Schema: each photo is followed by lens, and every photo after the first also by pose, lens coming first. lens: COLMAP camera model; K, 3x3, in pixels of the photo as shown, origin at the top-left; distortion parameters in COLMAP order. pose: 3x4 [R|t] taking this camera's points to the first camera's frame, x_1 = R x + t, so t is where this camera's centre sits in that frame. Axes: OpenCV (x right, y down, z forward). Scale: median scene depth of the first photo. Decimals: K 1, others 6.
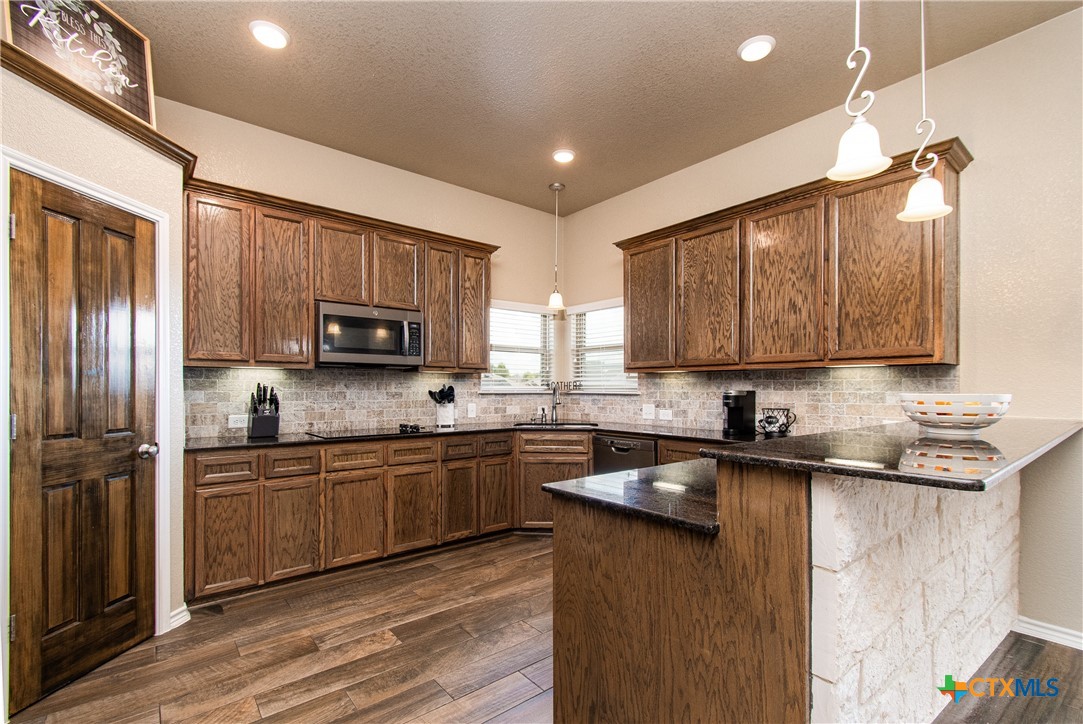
lens RADIAL K [[478.5, 0, 548.5], [0, 478.5, 379.3], [0, 0, 1]] dist [0.001370, 0.000078]
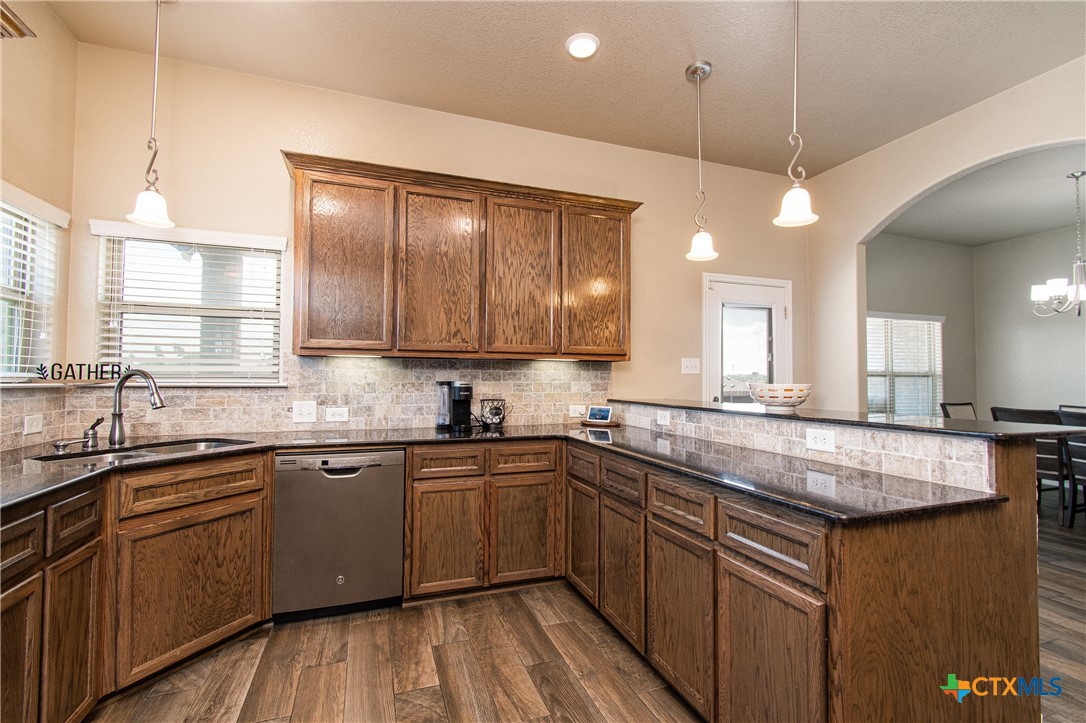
lens RADIAL K [[475.5, 0, 543.0], [0, 475.5, 361.5], [0, 0, 1]] dist [0.001135, 0.000097]
pose [[0.351898, 0.033675, 0.935432, -0.377452], [-0.022231, 0.999371, -0.027614, 0.007722], [-0.935774, -0.011078, 0.352425, 0.520674]]
